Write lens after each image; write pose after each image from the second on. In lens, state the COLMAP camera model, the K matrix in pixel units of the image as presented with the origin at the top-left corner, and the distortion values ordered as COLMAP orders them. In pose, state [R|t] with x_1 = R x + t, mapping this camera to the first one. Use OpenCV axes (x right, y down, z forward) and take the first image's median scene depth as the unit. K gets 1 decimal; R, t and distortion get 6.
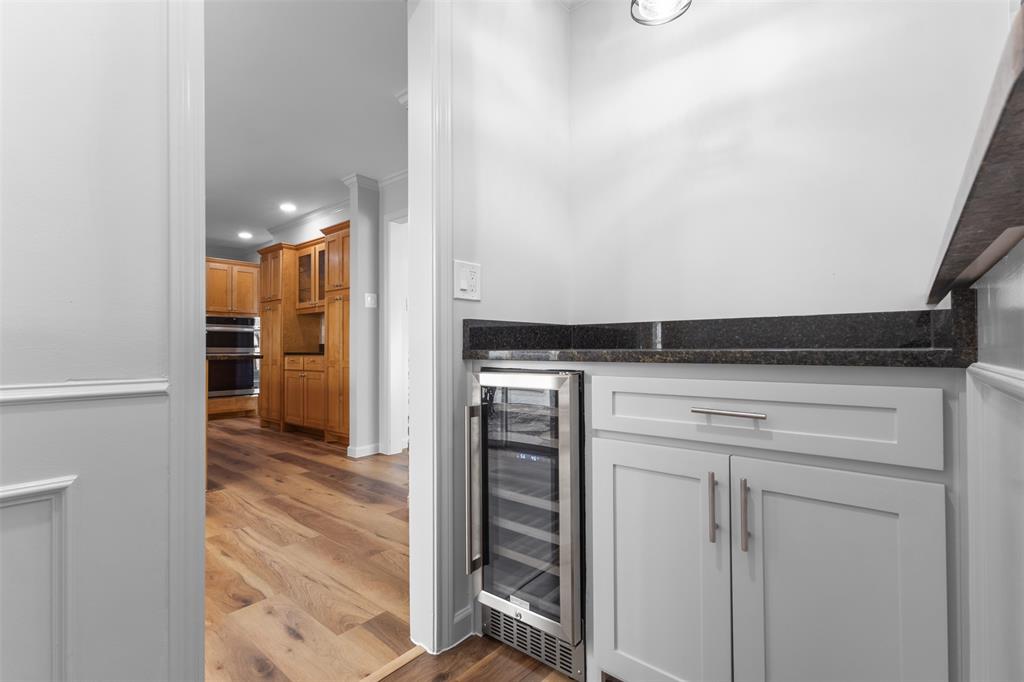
lens RADIAL K [[471.1, 0, 513.0], [0, 471.1, 343.7], [0, 0, 1]] dist [-0.001439, 0.000171]
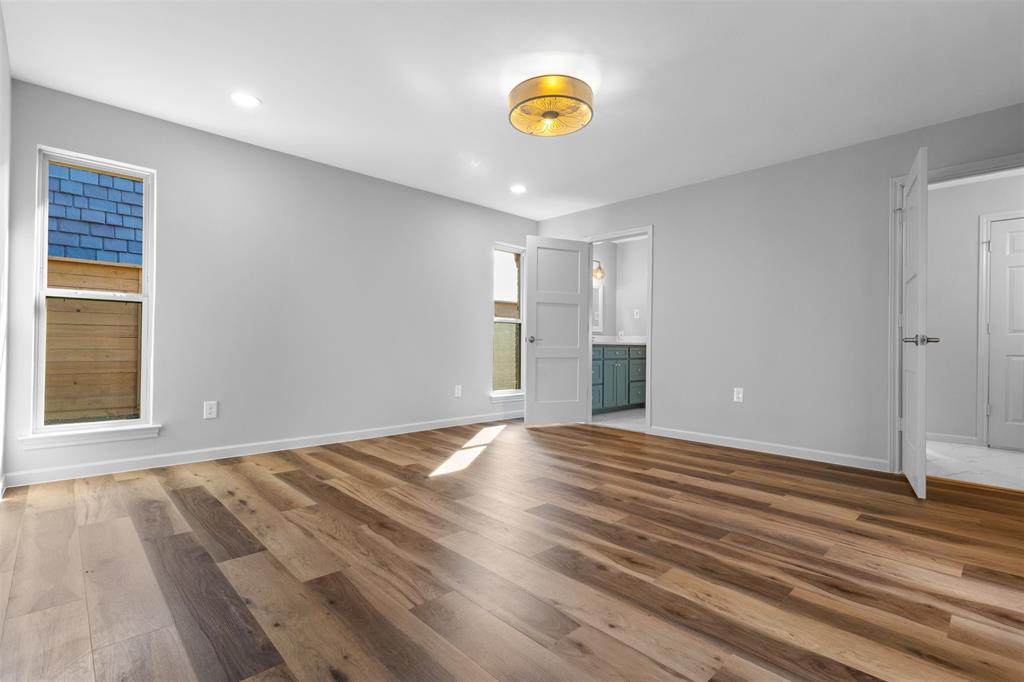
lens RADIAL K [[471.1, 0, 511.8], [0, 471.1, 337.8], [0, 0, 1]] dist [-0.001439, 0.000171]
pose [[-0.988631, -0.005924, 0.150246, -0.915531], [-0.008696, 0.999804, -0.017796, 0.072830], [-0.150112, -0.018900, -0.988488, 1.848848]]
